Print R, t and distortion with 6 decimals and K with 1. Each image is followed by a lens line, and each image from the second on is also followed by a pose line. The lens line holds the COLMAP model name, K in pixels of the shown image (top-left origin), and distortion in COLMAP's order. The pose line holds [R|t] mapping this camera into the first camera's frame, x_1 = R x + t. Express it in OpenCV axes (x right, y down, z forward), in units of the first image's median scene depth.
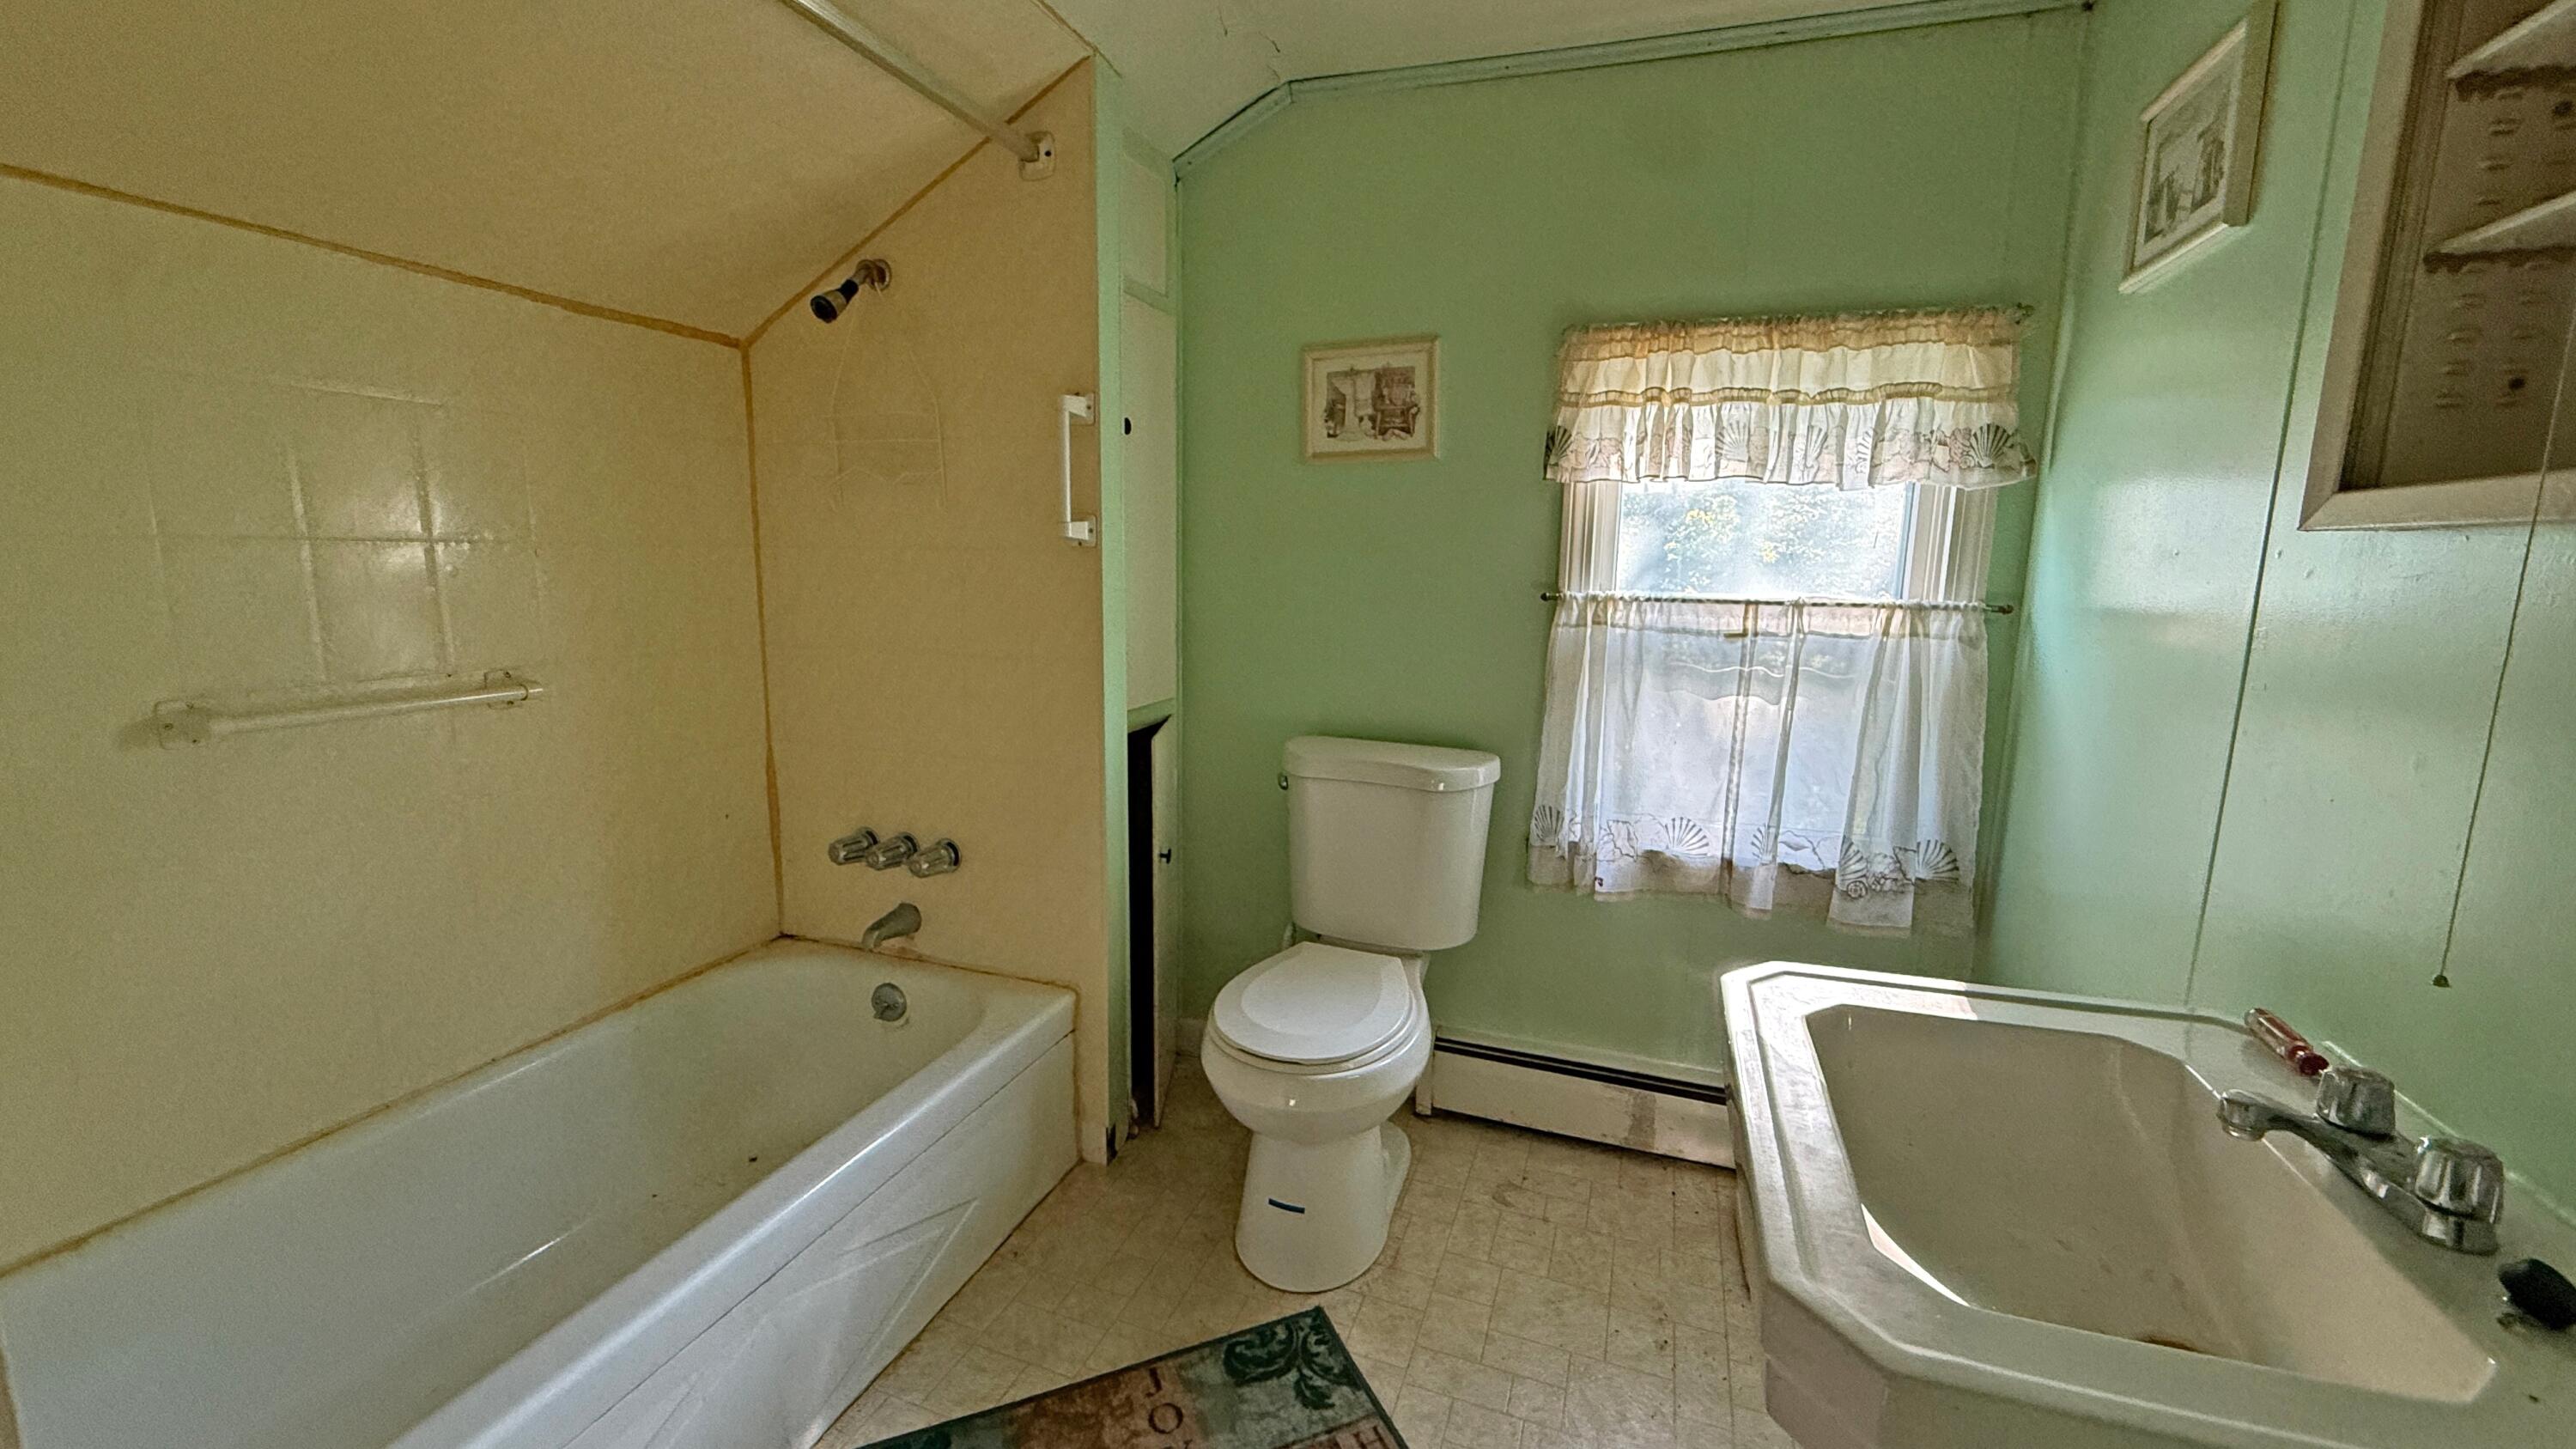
lens RADIAL K [[1018.8, 0, 1288.5], [0, 1018.8, 732.6], [0, 0, 1]] dist [-0.000333, 0.000371]
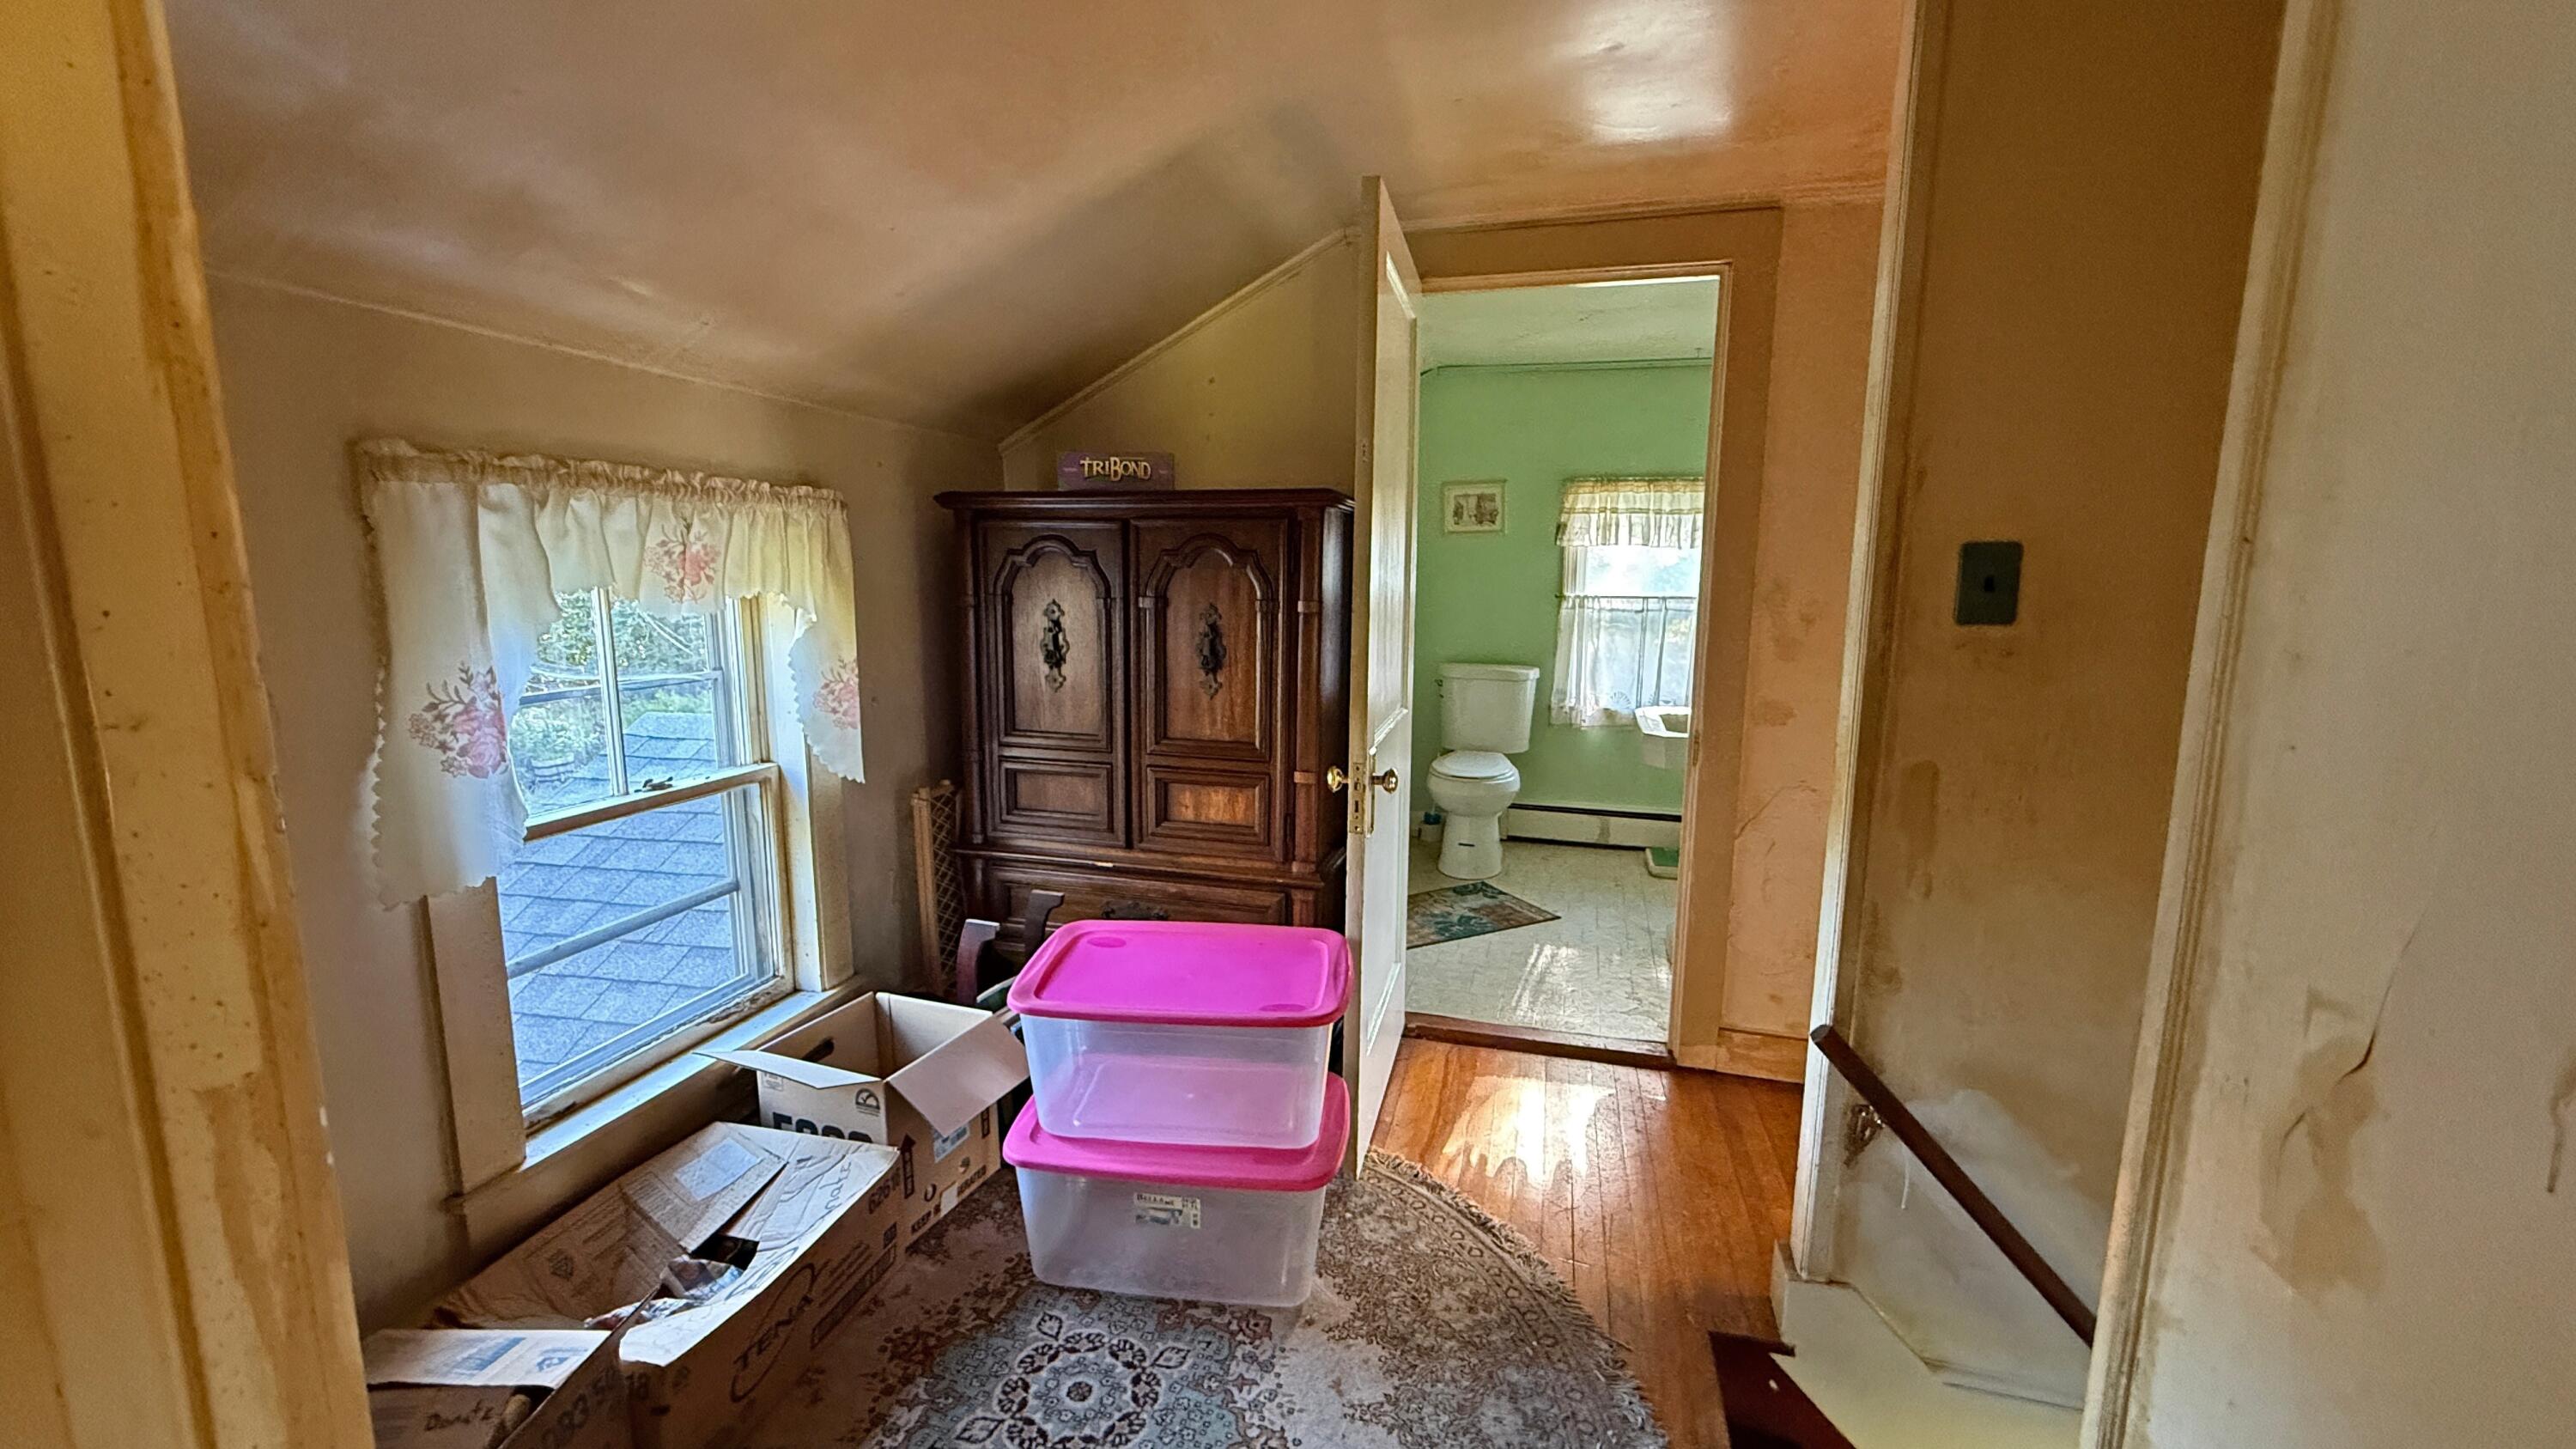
lens RADIAL K [[1018.8, 0, 1287.3], [0, 1018.8, 718.9], [0, 0, 1]] dist [-0.000333, 0.000371]
pose [[0.997769, -0.019666, 0.063796, -0.508353], [0.021027, 0.999564, -0.020730, 0.177838], [-0.063361, 0.022025, 0.997748, -1.243841]]
